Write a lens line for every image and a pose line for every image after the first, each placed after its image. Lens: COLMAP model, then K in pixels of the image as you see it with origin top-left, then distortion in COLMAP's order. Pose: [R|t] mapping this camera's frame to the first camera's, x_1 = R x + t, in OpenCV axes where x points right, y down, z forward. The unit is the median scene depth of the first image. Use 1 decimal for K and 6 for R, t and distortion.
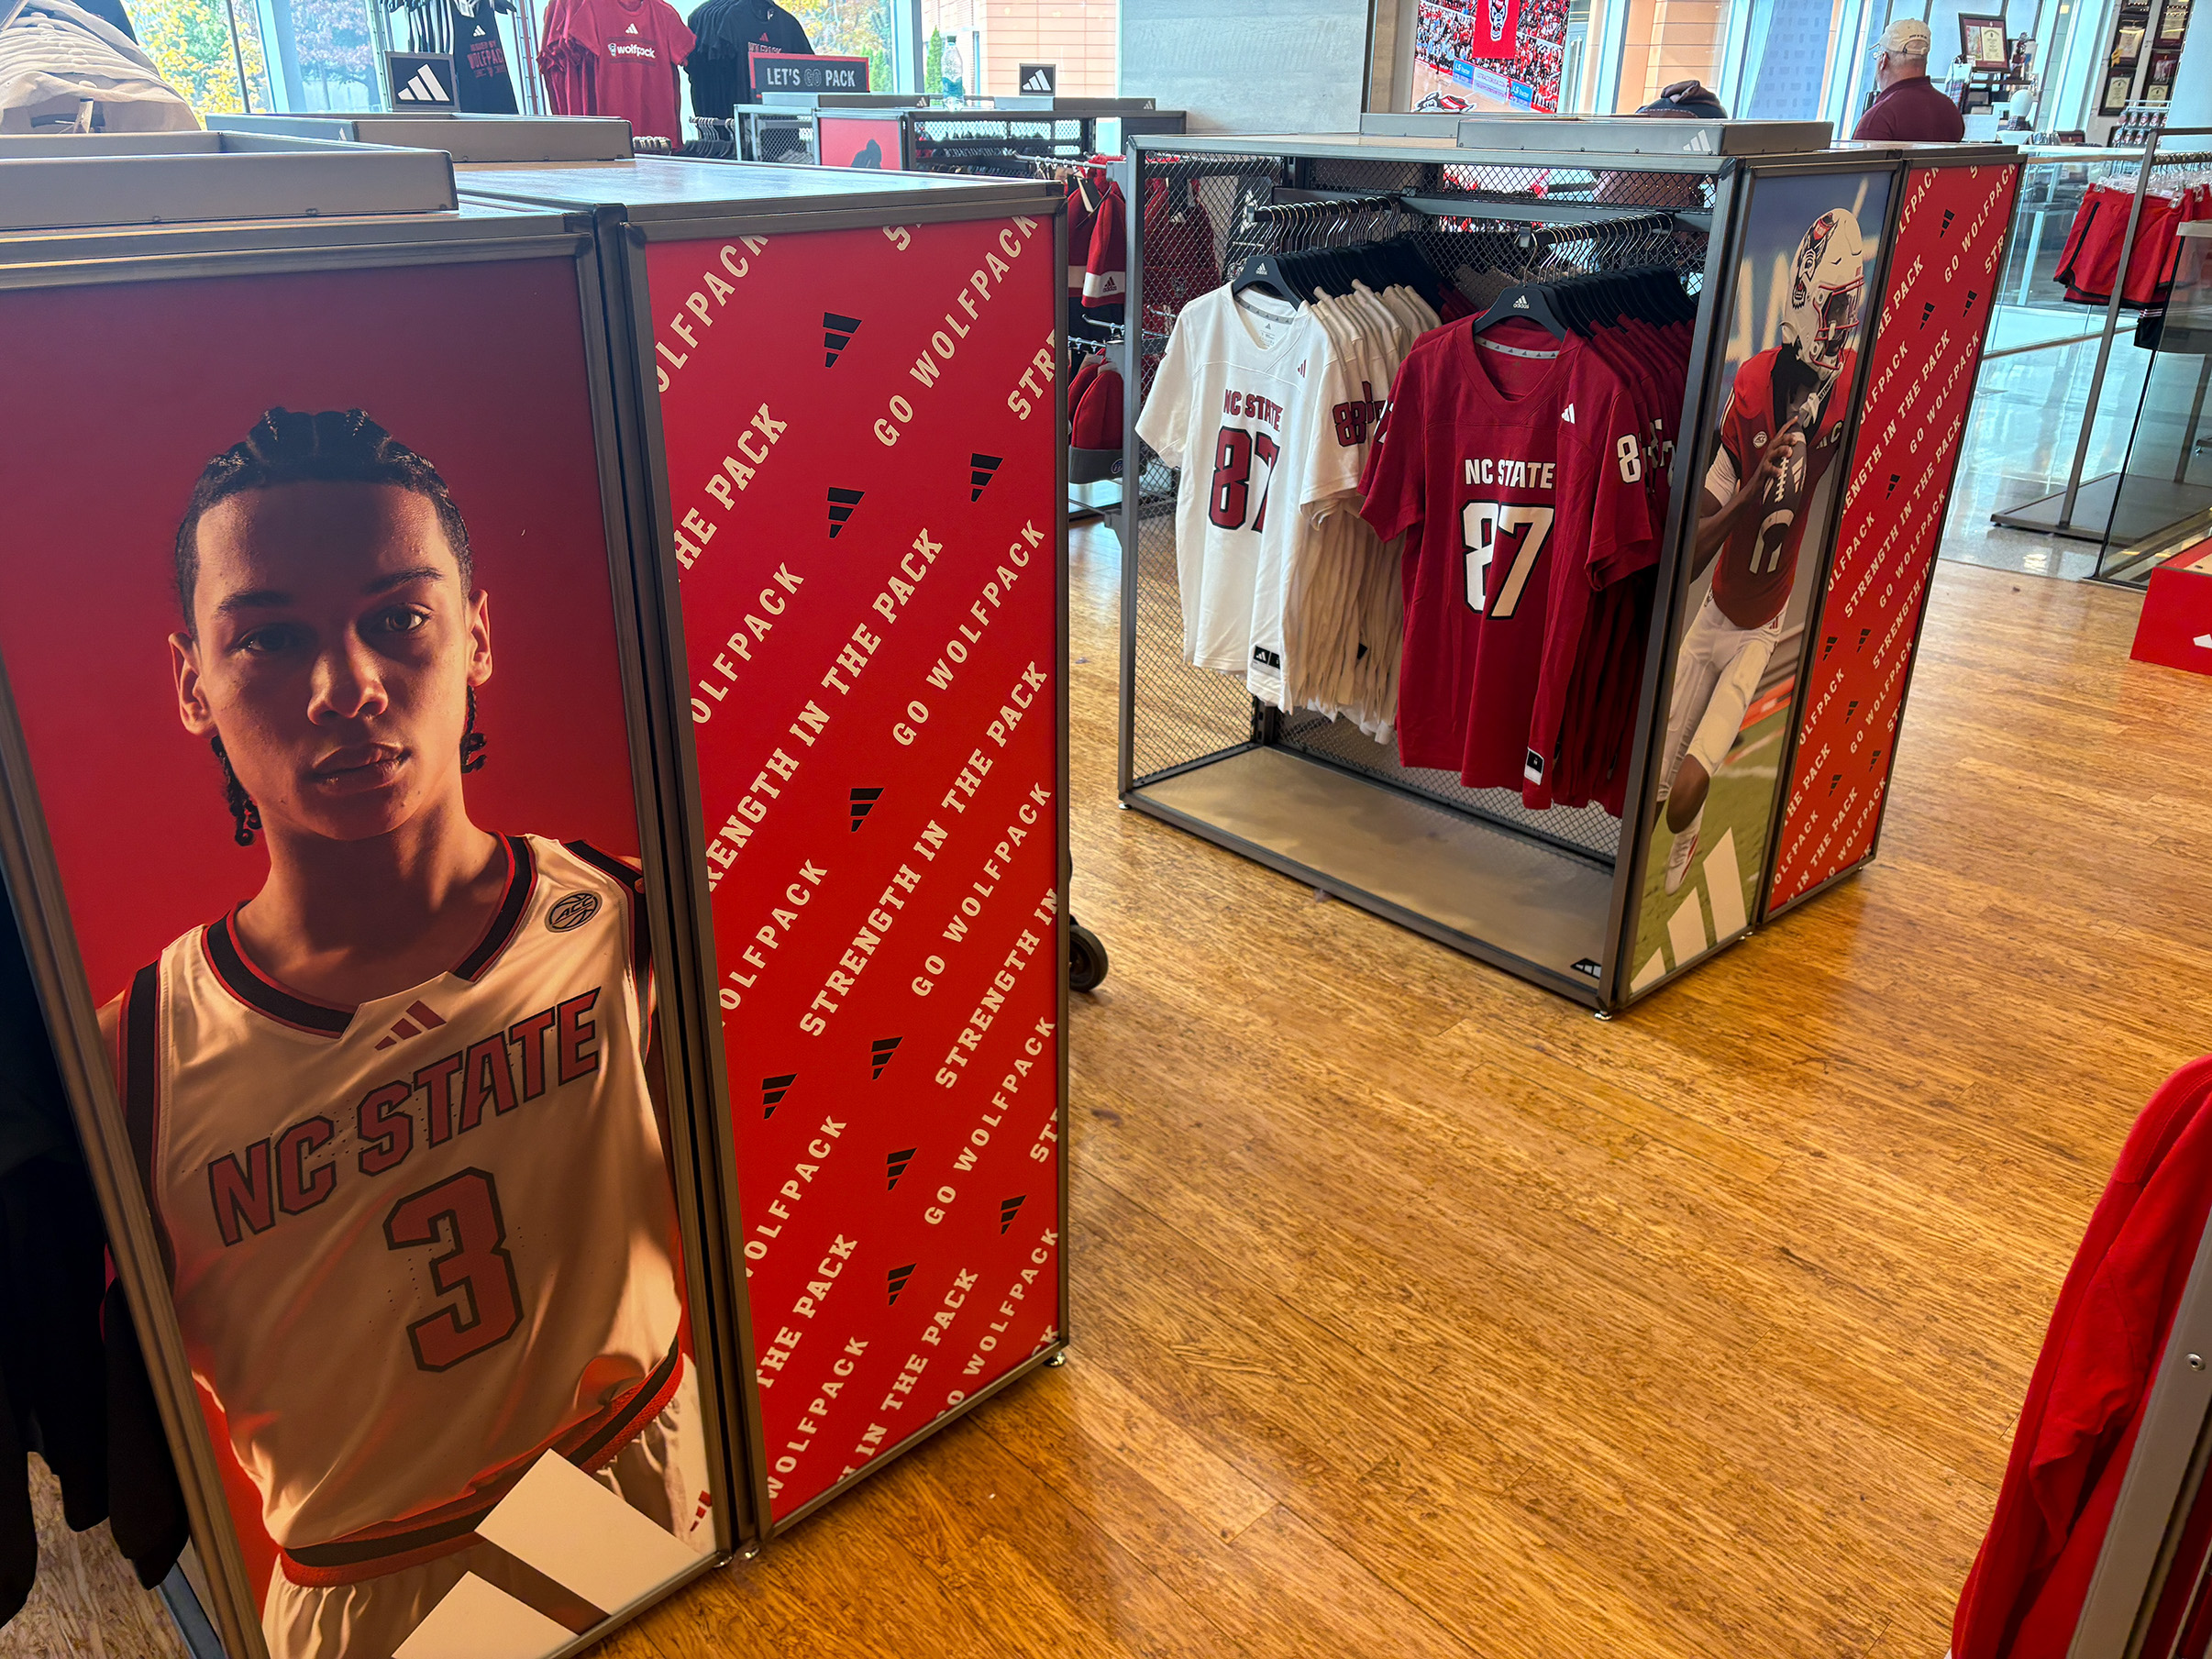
lens RADIAL K [[1680.3, 0, 1106.0], [0, 1680.3, 829.5], [0, 0, 1]] dist [0.075439, -0.083382]
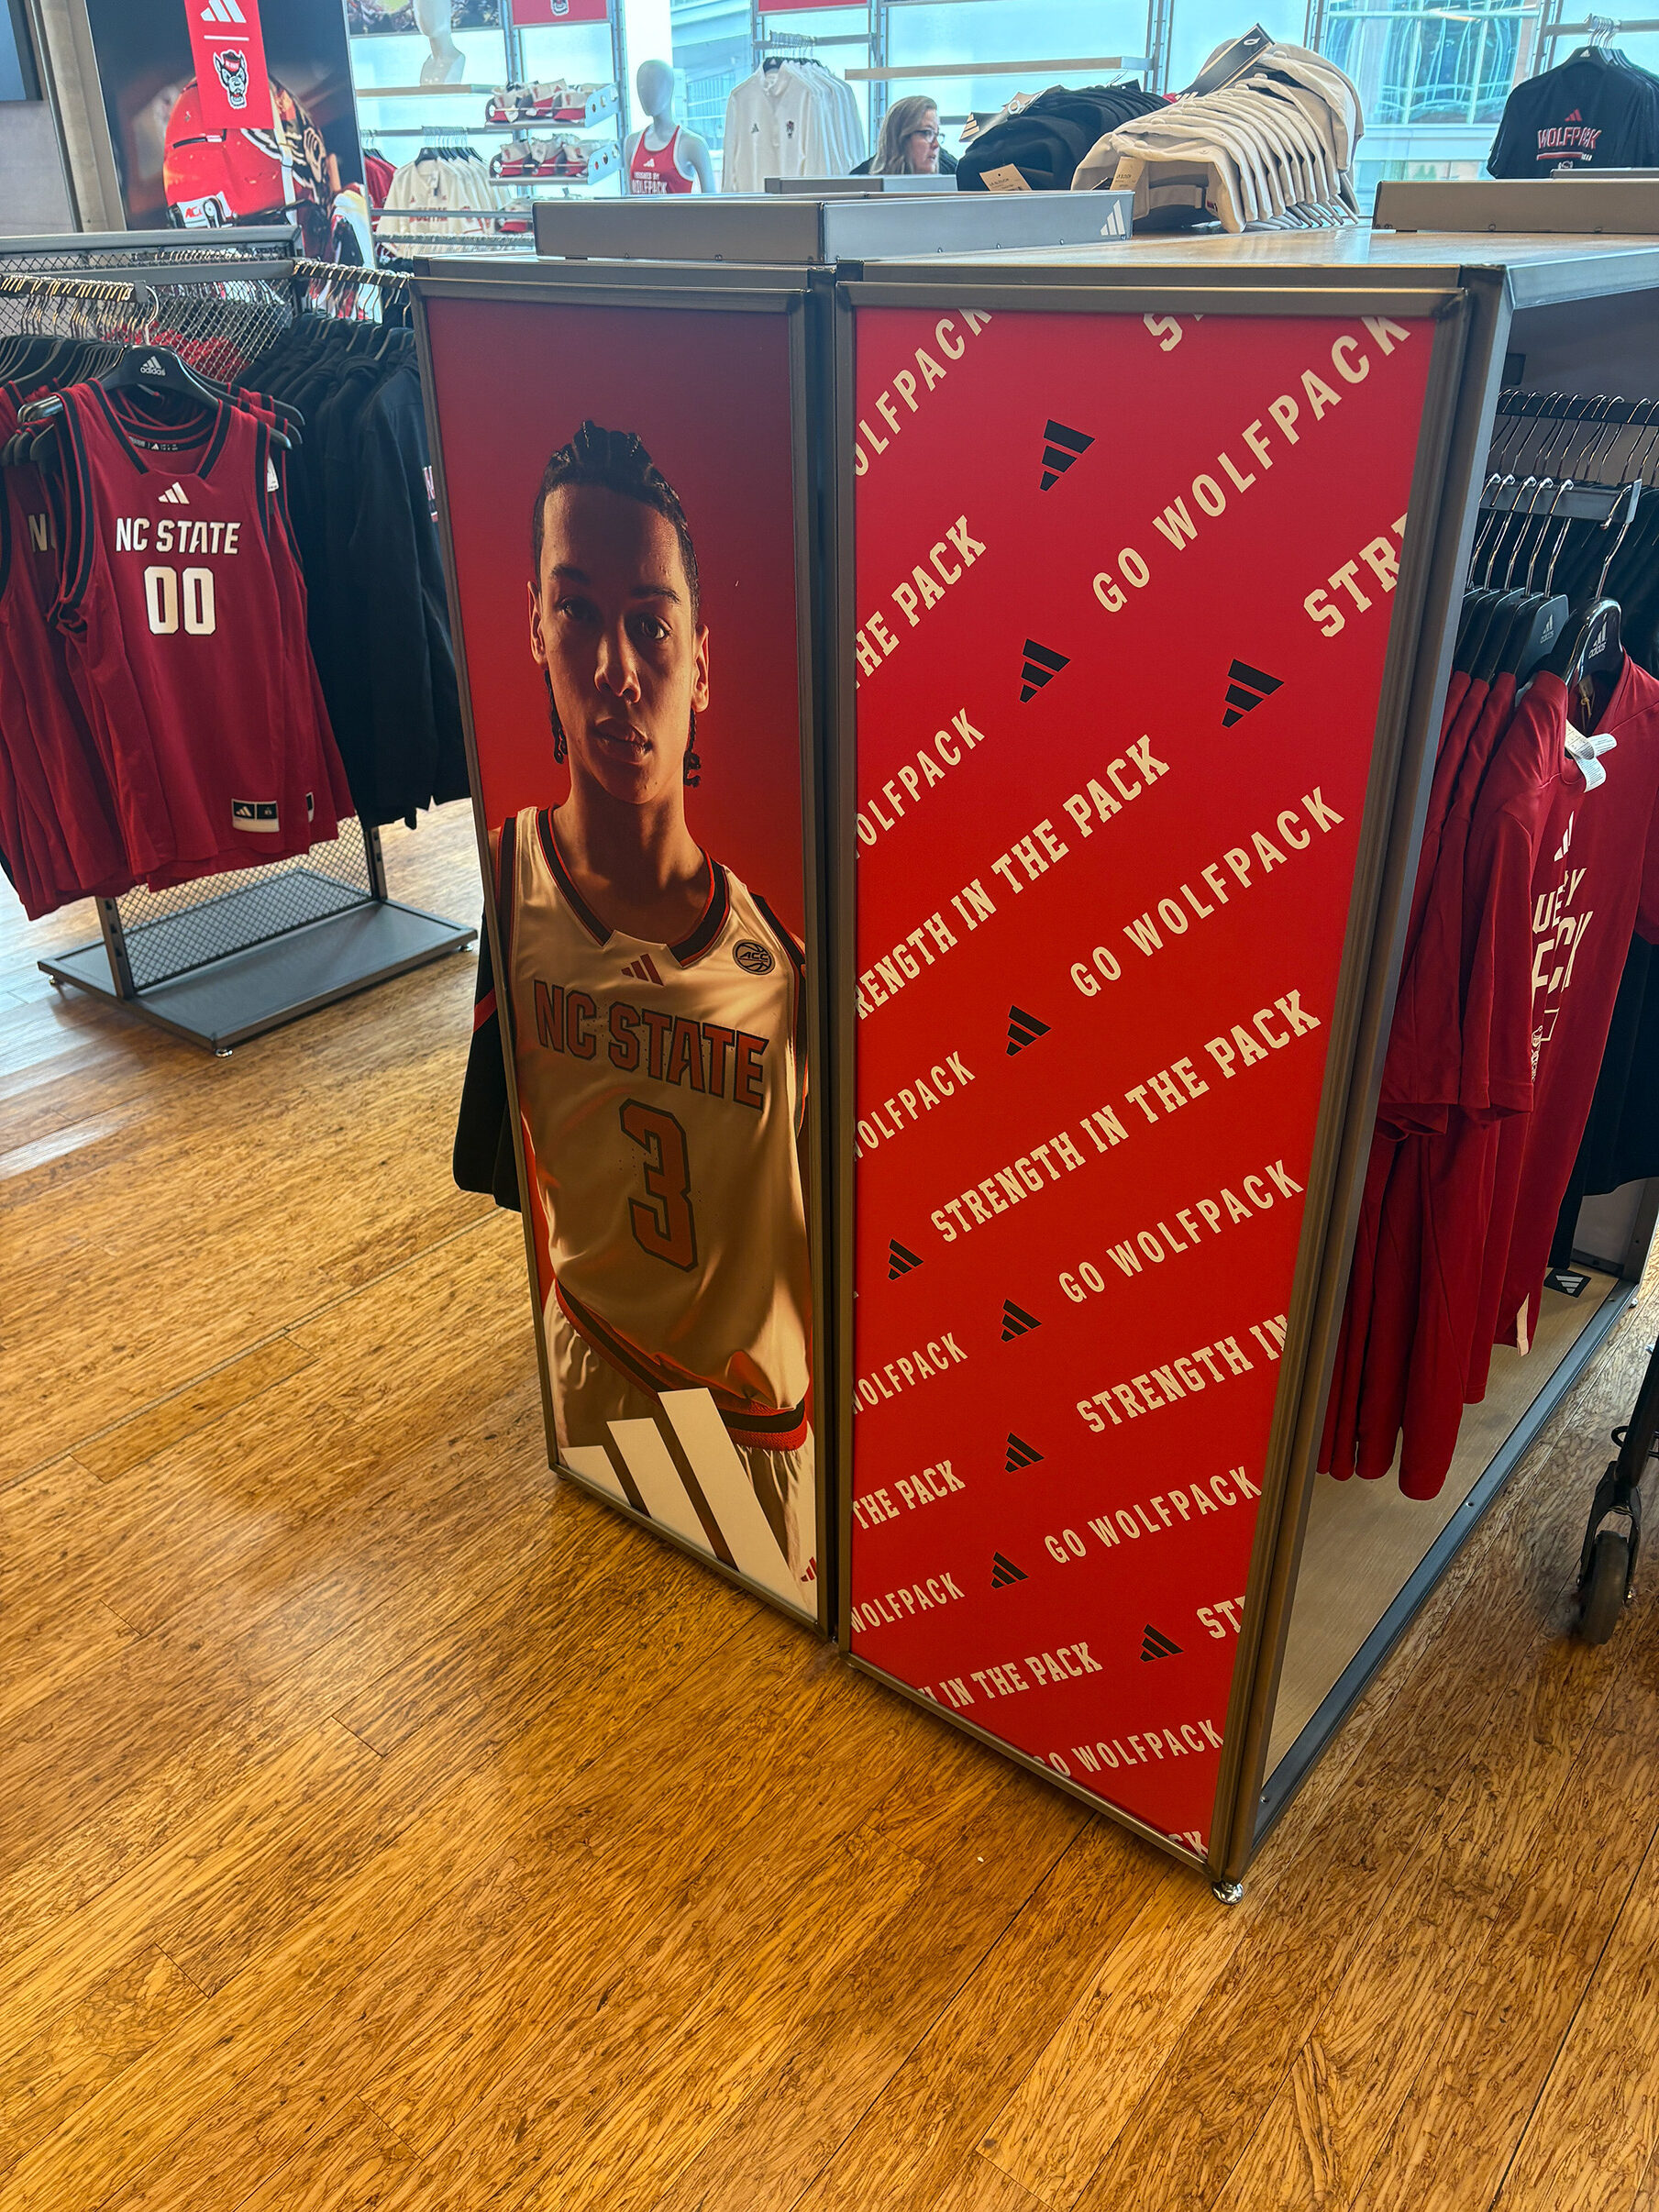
lens RADIAL K [[1680.3, 0, 829.5], [0, 1680.3, 1106.0], [0, 0, 1]] dist [0.075439, -0.083382]
pose [[0.137846, 0.466273, -0.873835, 0.673879], [-0.395439, 0.834800, 0.383064, -0.303392], [0.908090, 0.292744, 0.299456, 0.768332]]
